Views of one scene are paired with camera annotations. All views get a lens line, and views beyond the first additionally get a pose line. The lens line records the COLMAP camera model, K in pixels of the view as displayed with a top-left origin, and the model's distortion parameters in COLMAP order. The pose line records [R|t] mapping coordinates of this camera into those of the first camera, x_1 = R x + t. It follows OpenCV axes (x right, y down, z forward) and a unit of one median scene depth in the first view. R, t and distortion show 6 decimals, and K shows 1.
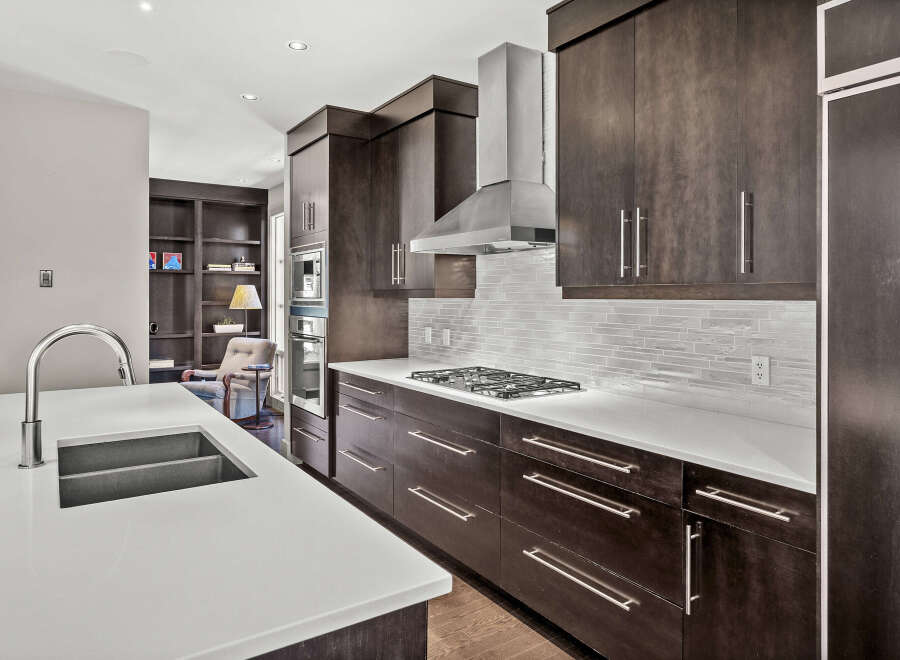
lens RADIAL K [[591.5, 0, 447.4], [0, 591.5, 294.8], [0, 0, 1]] dist [-0.002831, -0.002123]
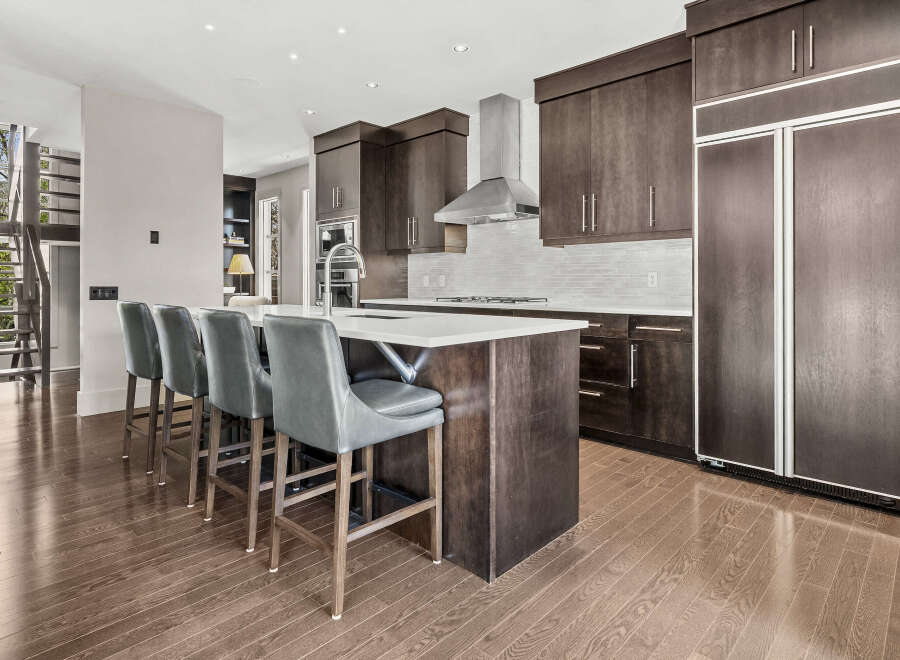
lens RADIAL K [[518.9, 0, 444.0], [0, 518.9, 279.6], [0, 0, 1]] dist [0.001106, -0.000317]
pose [[0.976941, -0.001418, 0.213505, -0.363543], [0.002144, 0.999993, -0.003171, 0.095135], [-0.213499, 0.003555, 0.976937, -0.373238]]
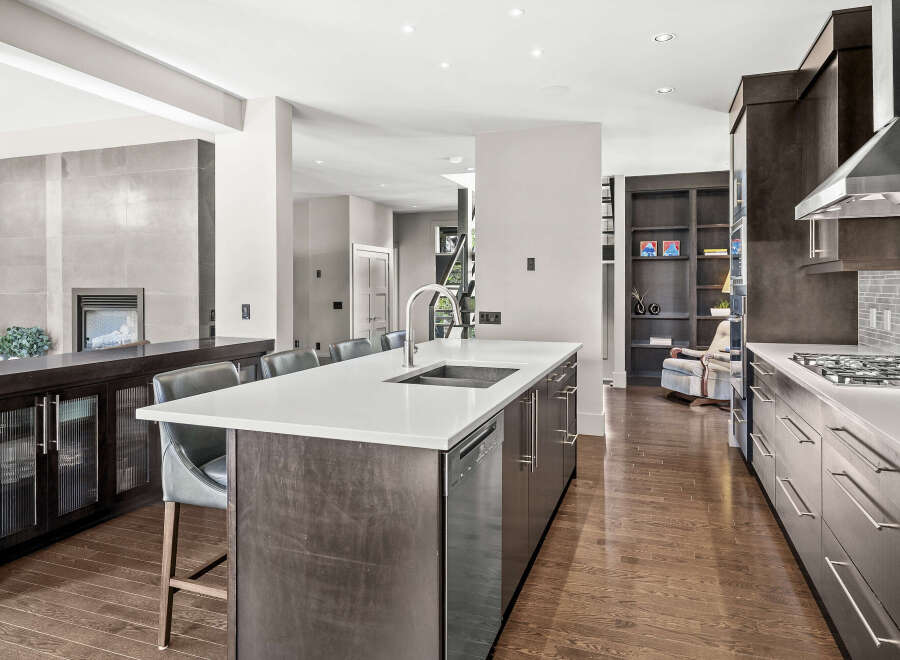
lens RADIAL K [[591.5, 0, 448.1], [0, 591.5, 287.8], [0, 0, 1]] dist [-0.002831, -0.002123]
pose [[0.596537, 0.000689, -0.802585, 0.379924], [0.000259, 0.999999, 0.001051, 0.033788], [0.802585, -0.000835, 0.596537, 0.042953]]
